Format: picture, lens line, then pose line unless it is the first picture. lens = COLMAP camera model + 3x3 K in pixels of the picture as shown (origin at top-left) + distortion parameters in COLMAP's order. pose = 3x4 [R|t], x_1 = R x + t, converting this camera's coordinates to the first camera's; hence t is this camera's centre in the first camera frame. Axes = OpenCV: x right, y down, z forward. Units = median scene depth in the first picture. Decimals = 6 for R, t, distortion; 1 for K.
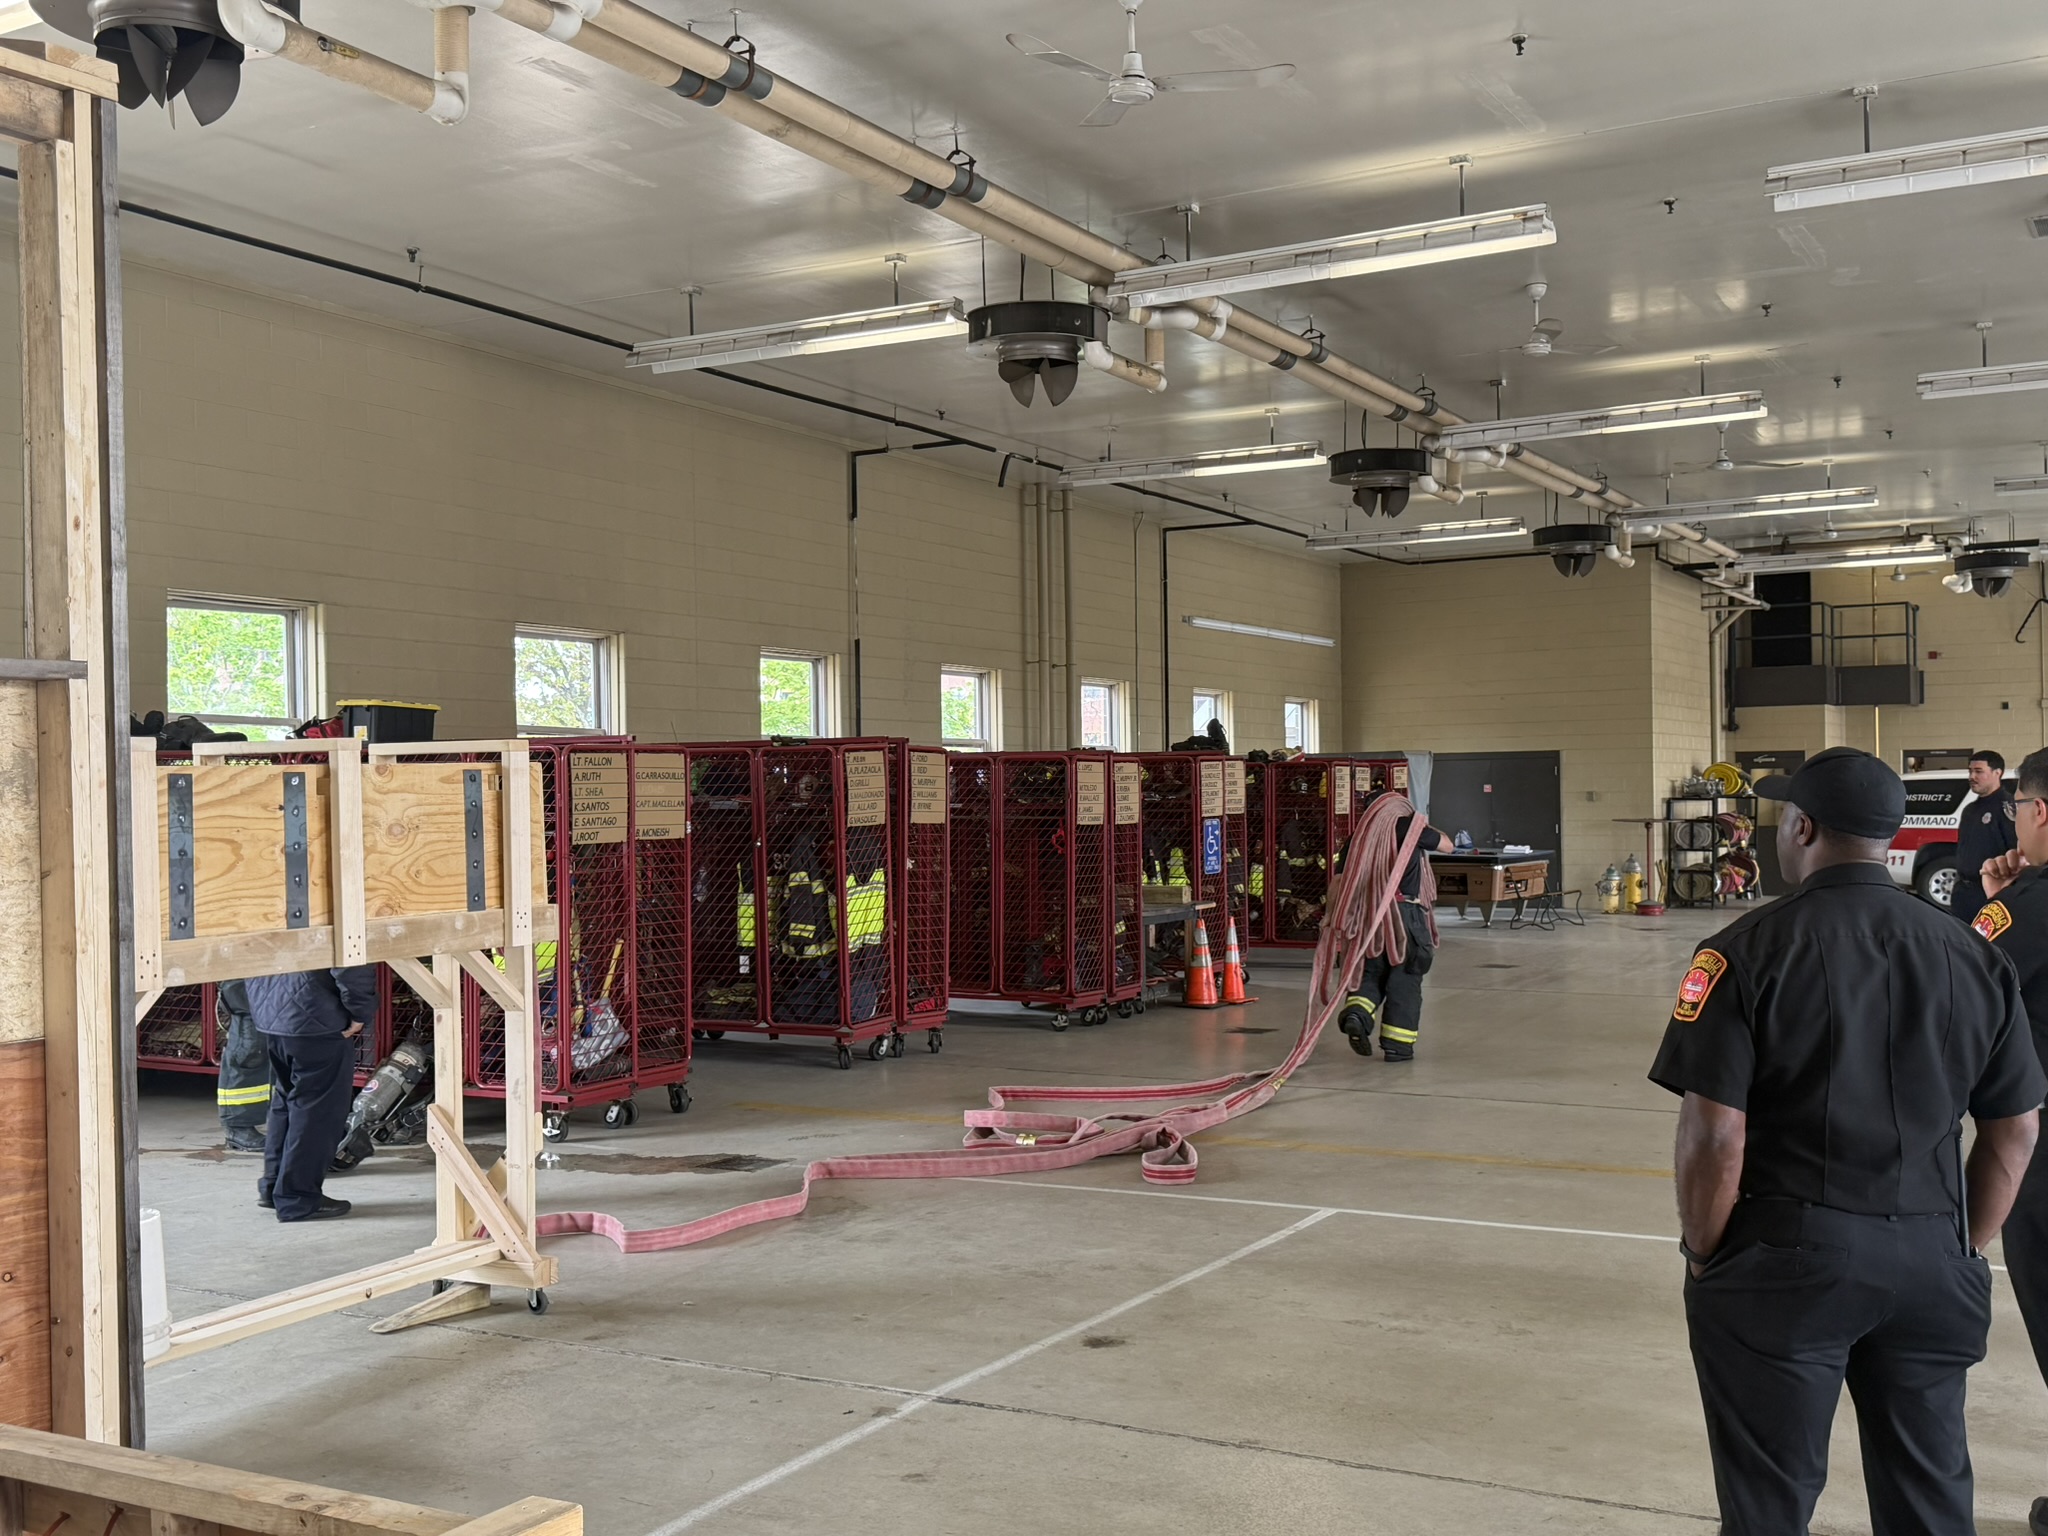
lens RADIAL K [[2068.5, 0, 1031.0], [0, 2068.5, 778.9], [0, 0, 1]] dist [0.131644, -0.004571]
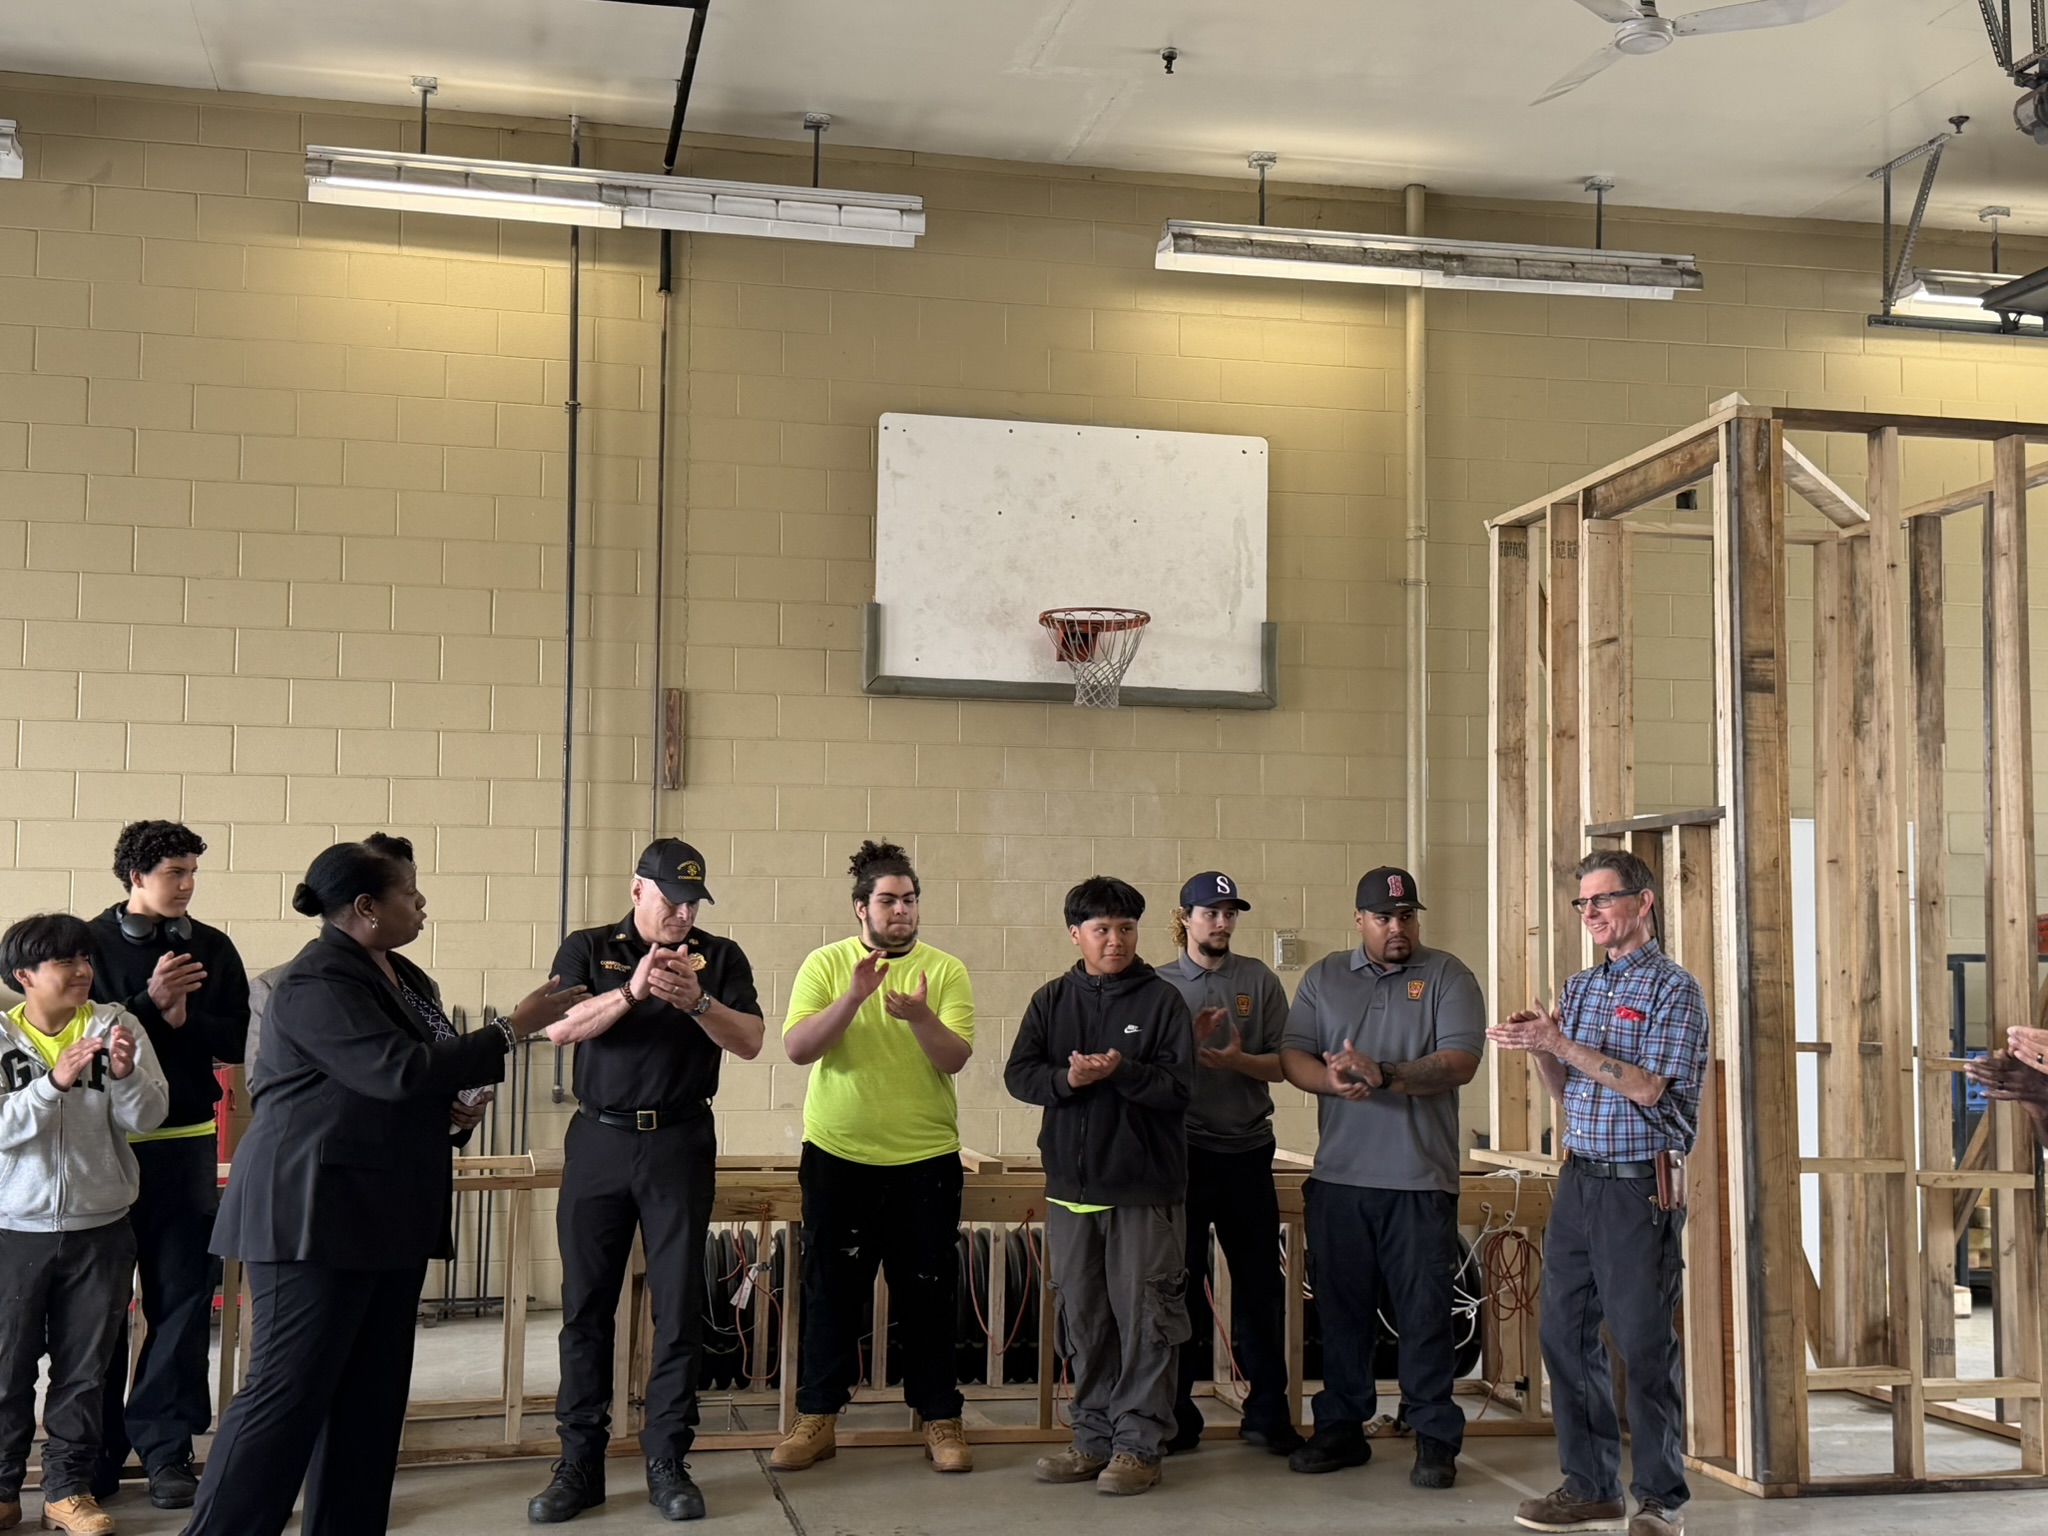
lens RADIAL K [[2416.3, 0, 1020.7], [0, 2416.3, 769.6], [0, 0, 1]] dist [0.180089, -0.349498]
pose [[-0.738371, -0.047417, -0.672726, 0.351228], [0.008403, 0.996801, -0.079482, 0.016538], [0.674342, -0.064340, -0.735611, 0.634222]]
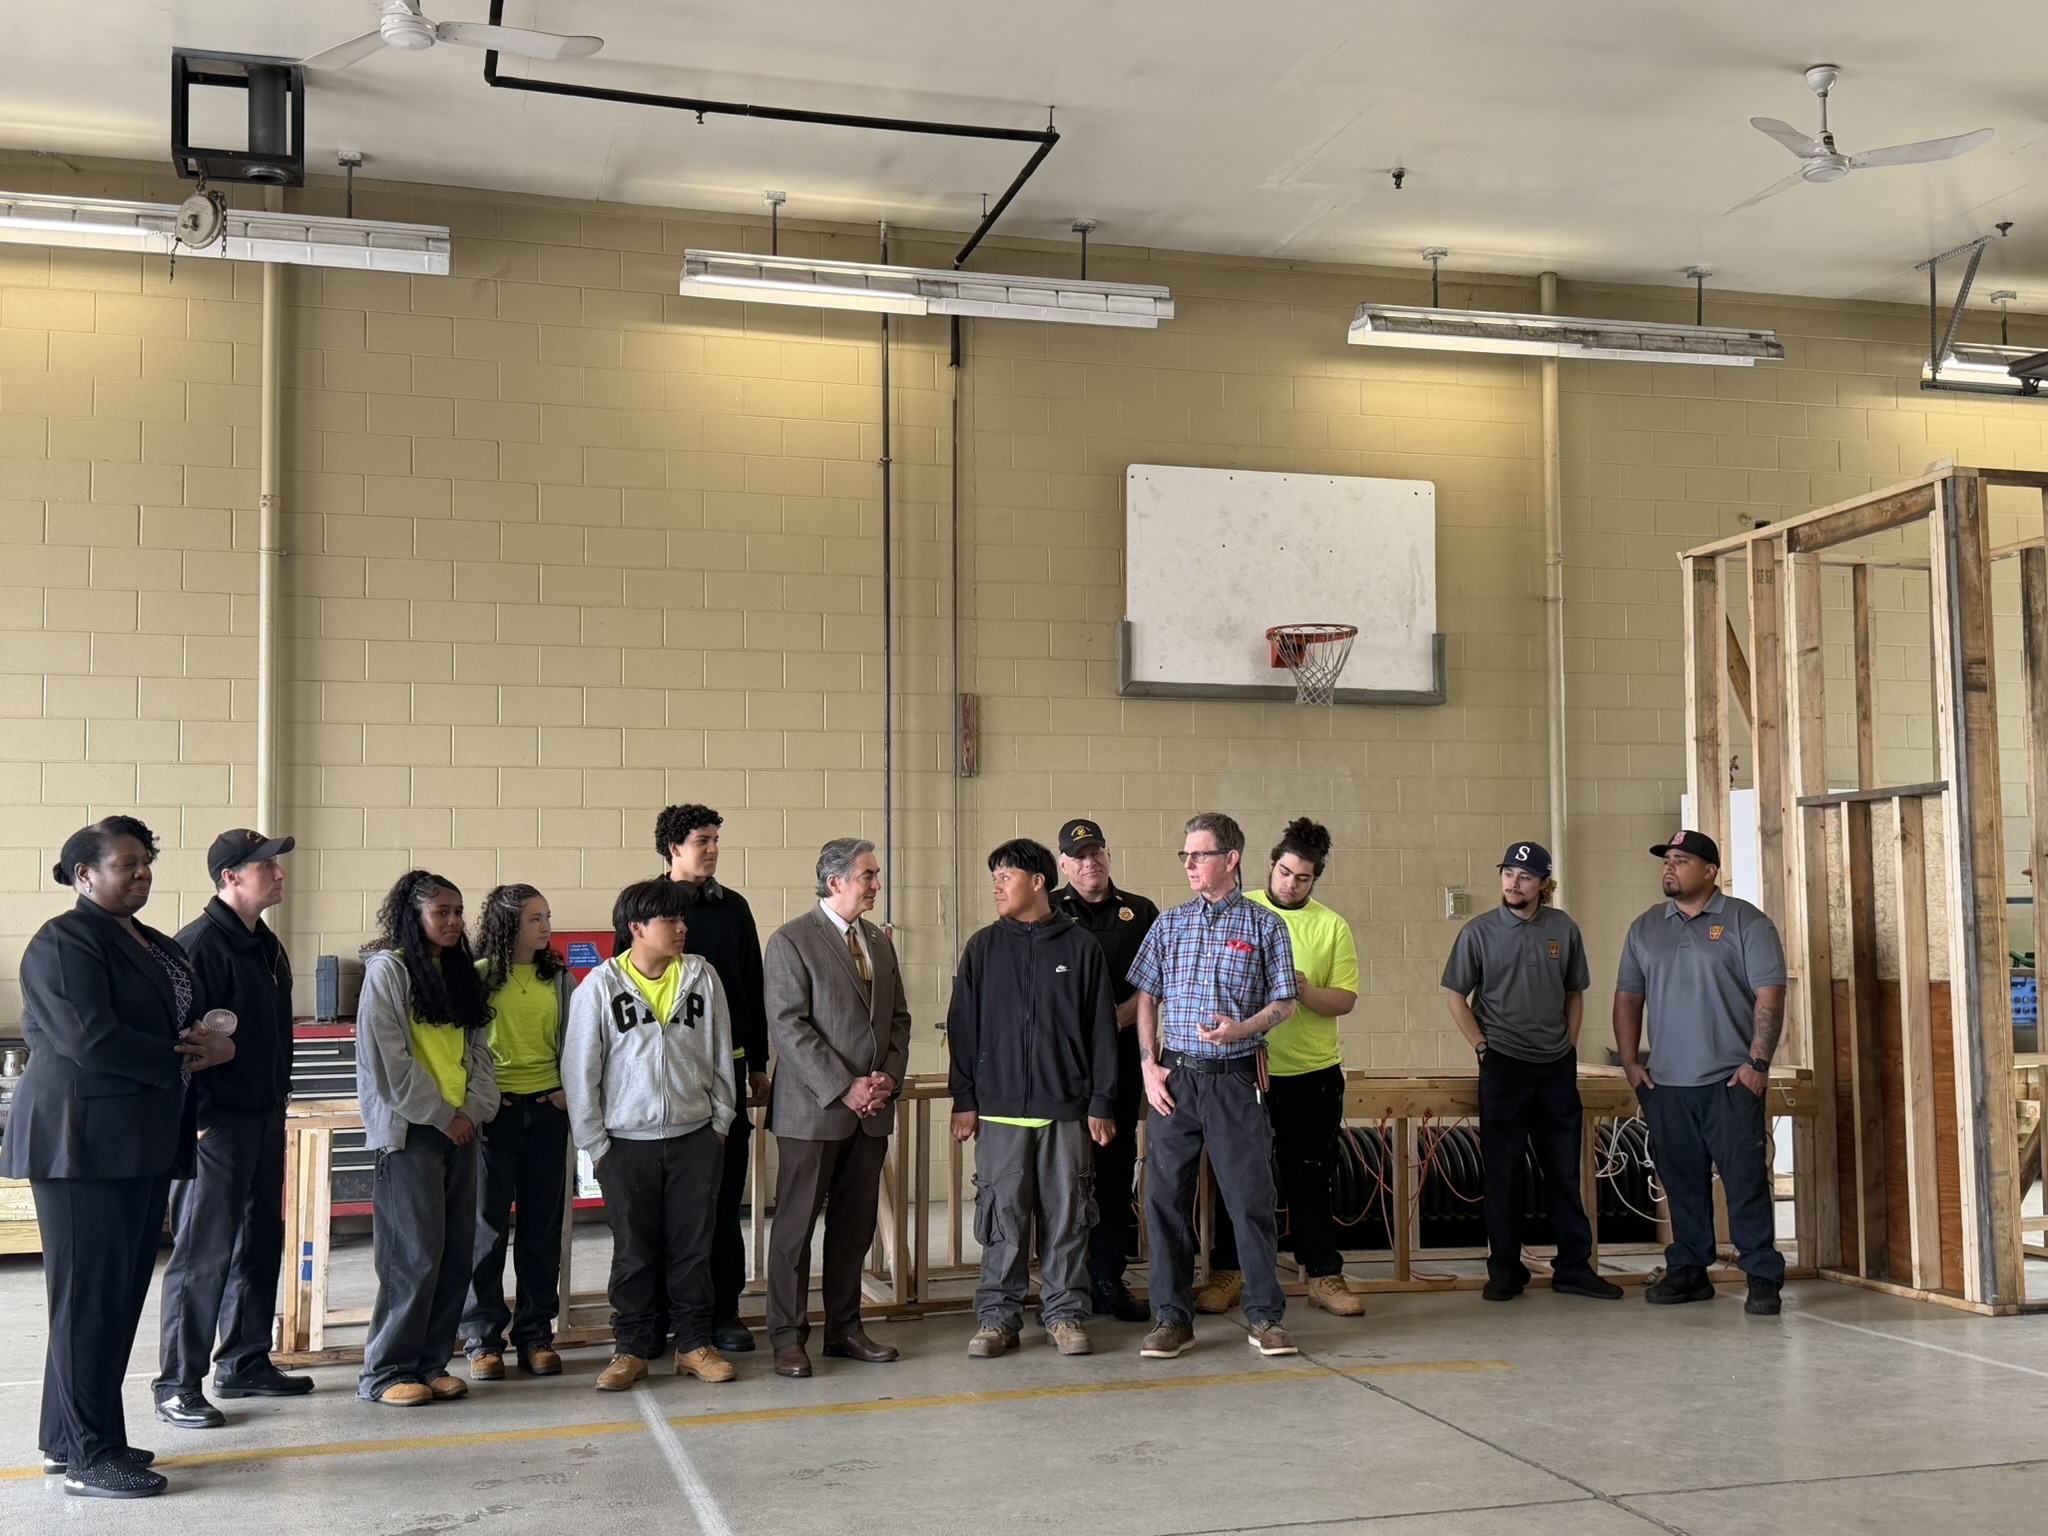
lens RADIAL K [[2157.4, 0, 1019.3], [0, 2157.4, 769.0], [0, 0, 1]] dist [0.198356, -0.443496]
pose [[-0.700330, -0.034536, -0.712983, 0.502894], [0.023661, 0.997157, -0.071542, 0.017793], [0.713427, -0.066973, -0.697522, 0.585304]]
